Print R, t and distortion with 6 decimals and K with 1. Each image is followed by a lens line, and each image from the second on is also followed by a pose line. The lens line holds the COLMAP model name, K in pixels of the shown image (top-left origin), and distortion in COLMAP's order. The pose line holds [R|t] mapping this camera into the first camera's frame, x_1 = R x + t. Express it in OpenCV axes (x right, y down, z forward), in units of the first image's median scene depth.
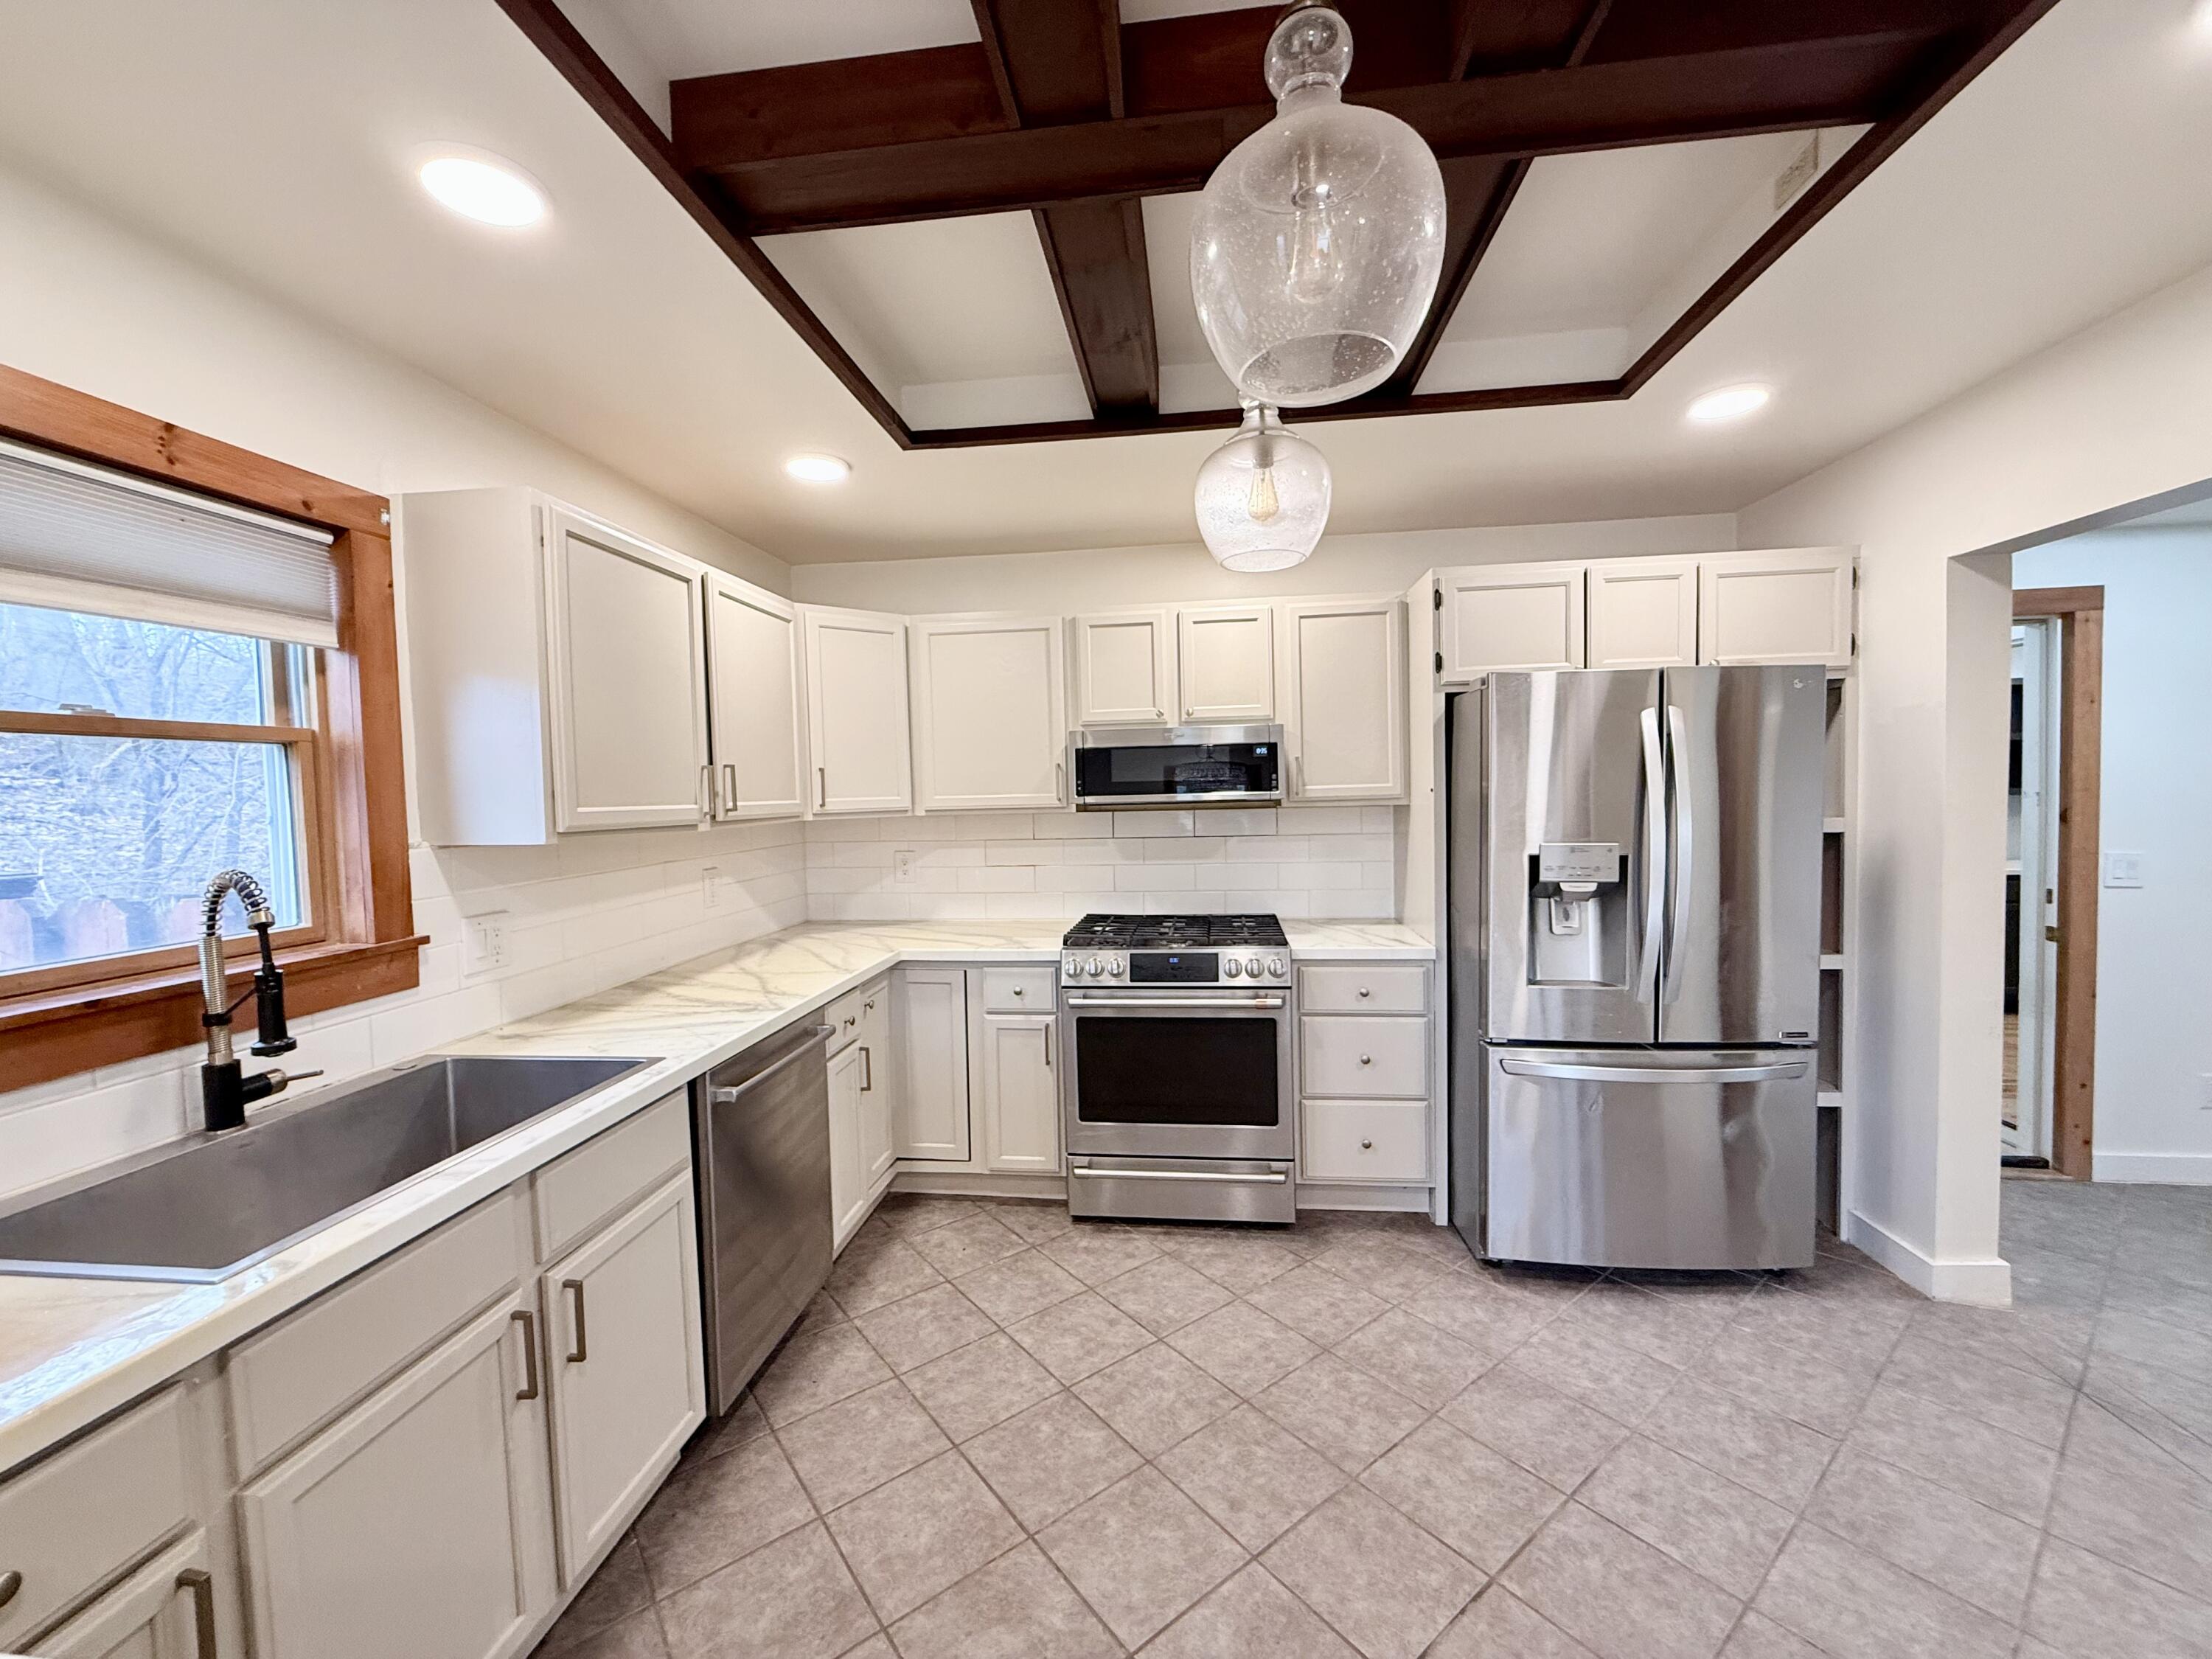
lens RADIAL K [[874.0, 0, 1102.2], [0, 874.0, 829.2], [0, 0, 1]] dist [0.000768, -0.000912]
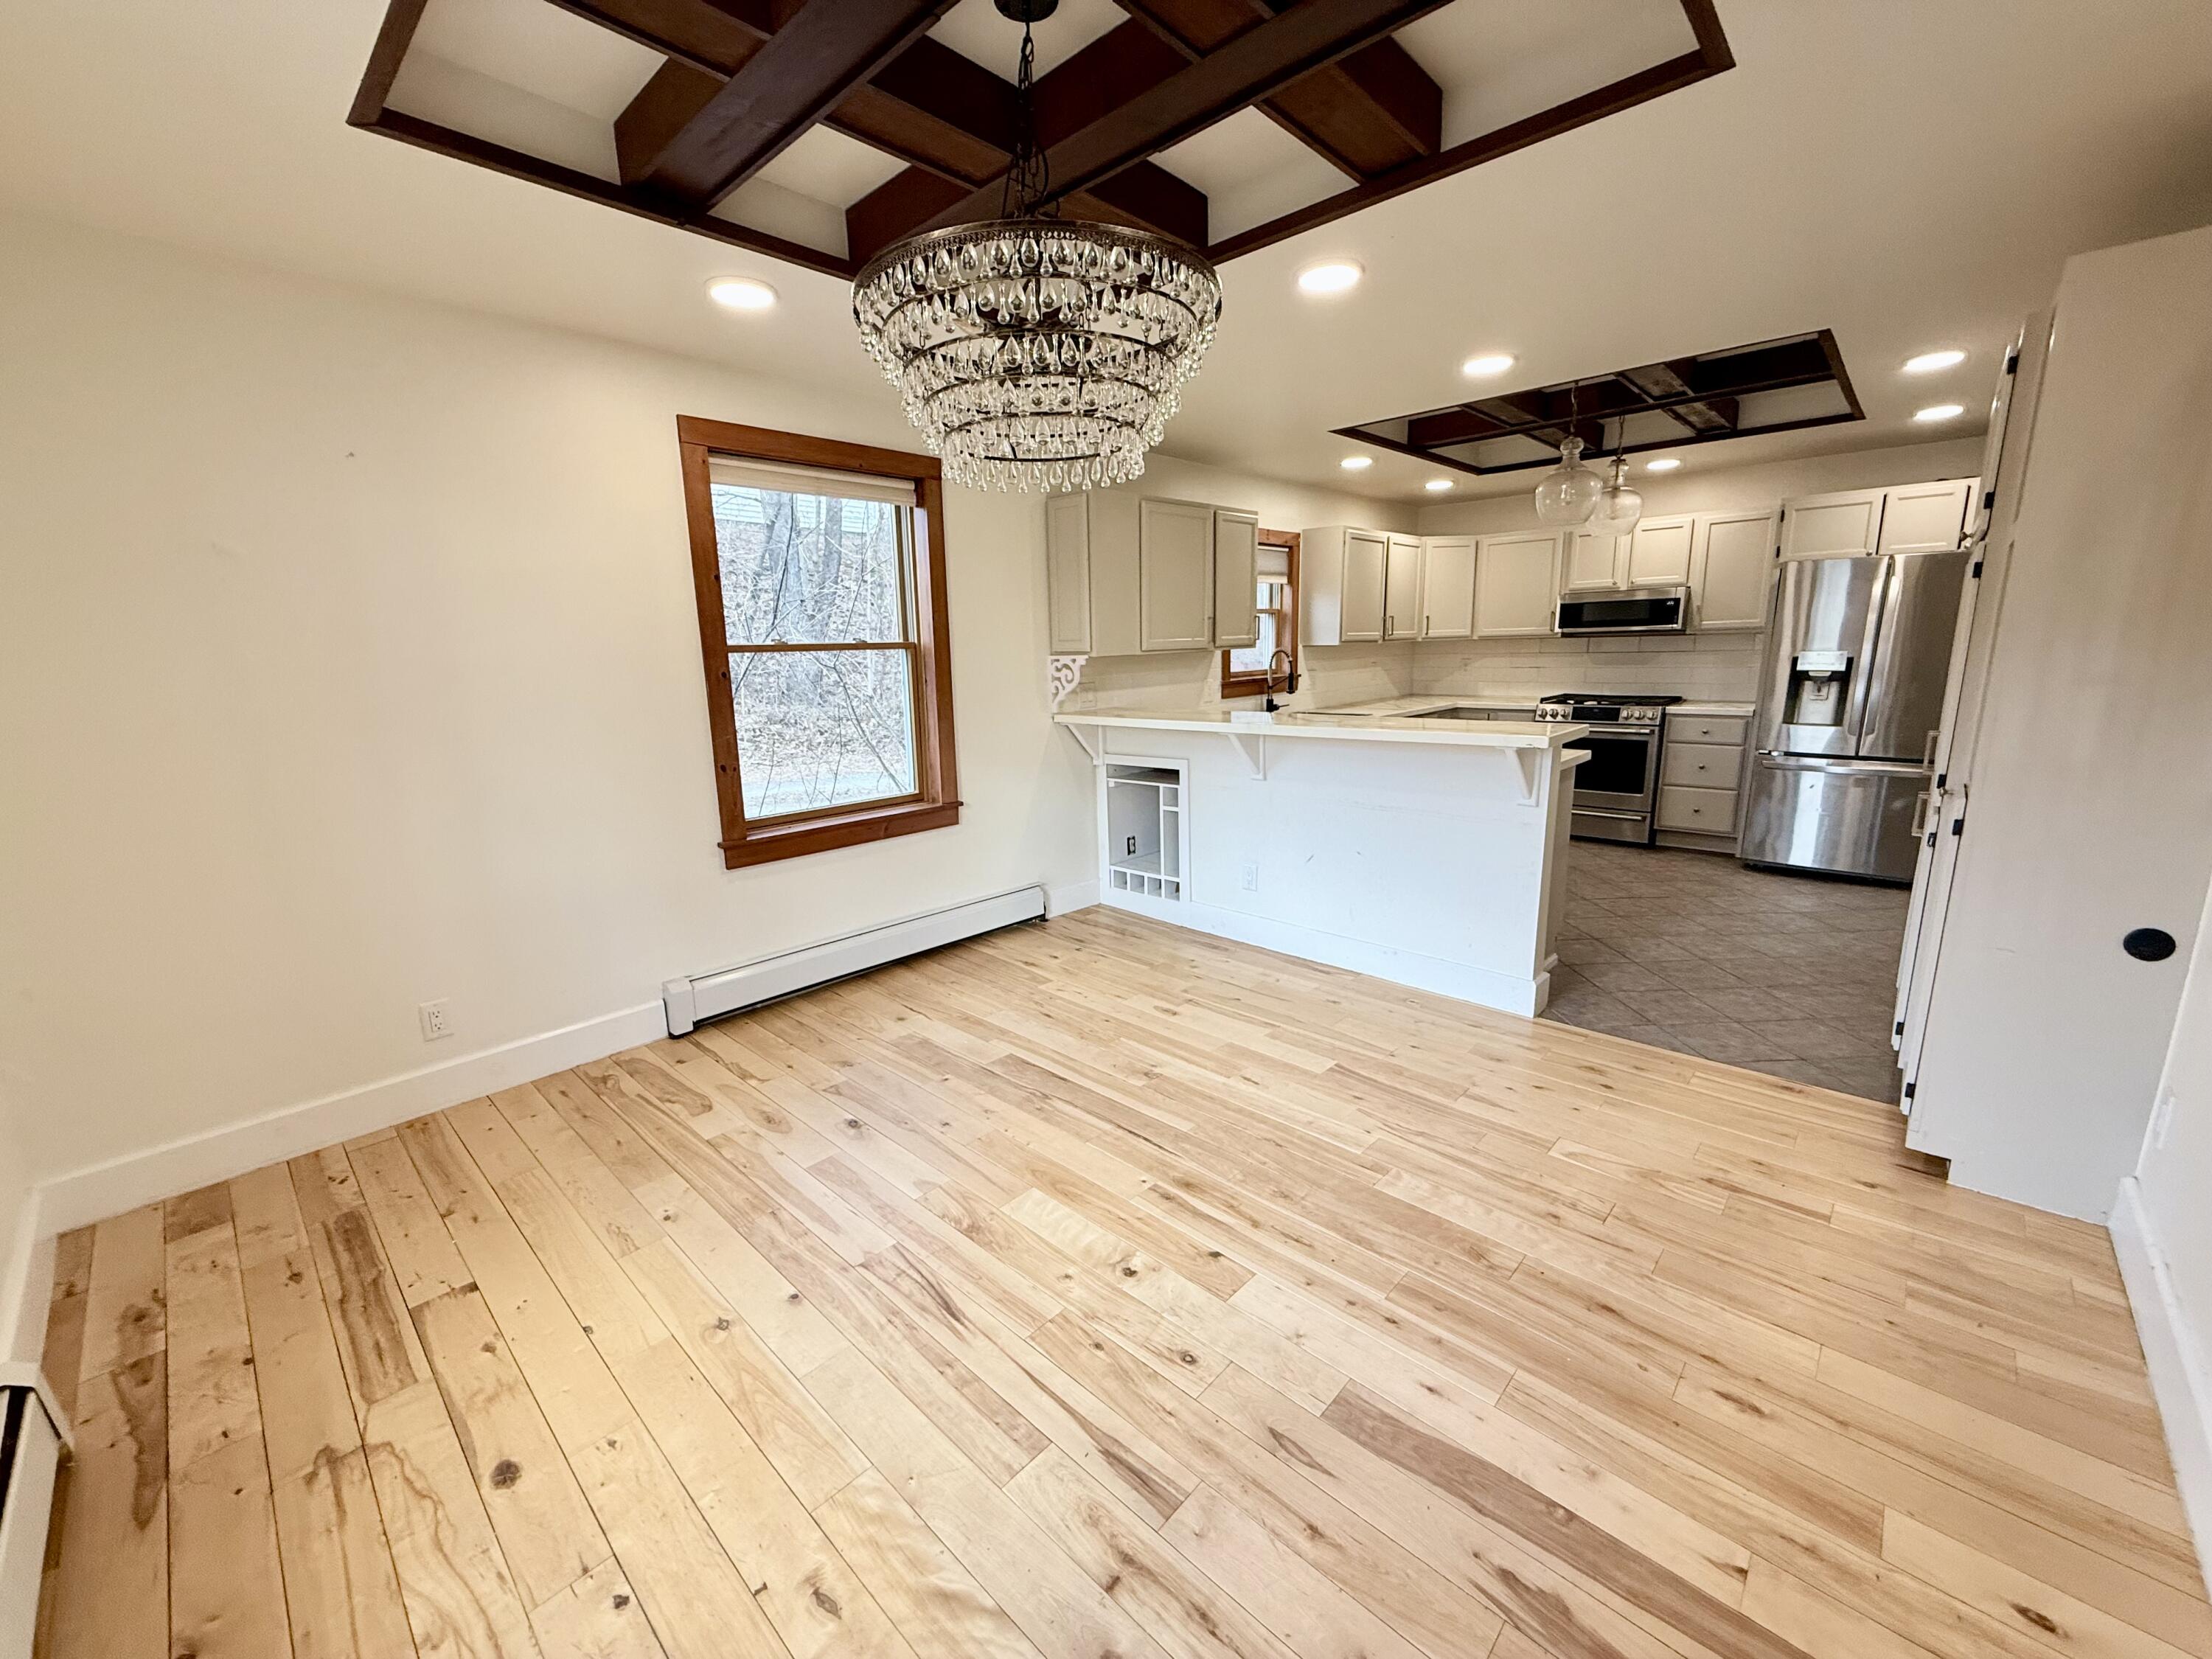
lens RADIAL K [[874.0, 0, 1100.6], [0, 874.0, 825.4], [0, 0, 1]] dist [0.000768, -0.000912]
pose [[0.805643, 0.123220, -0.579444, 0.368710], [-0.019120, 0.983028, 0.182458, 0.063938], [0.592092, -0.135917, 0.794326, -1.359076]]
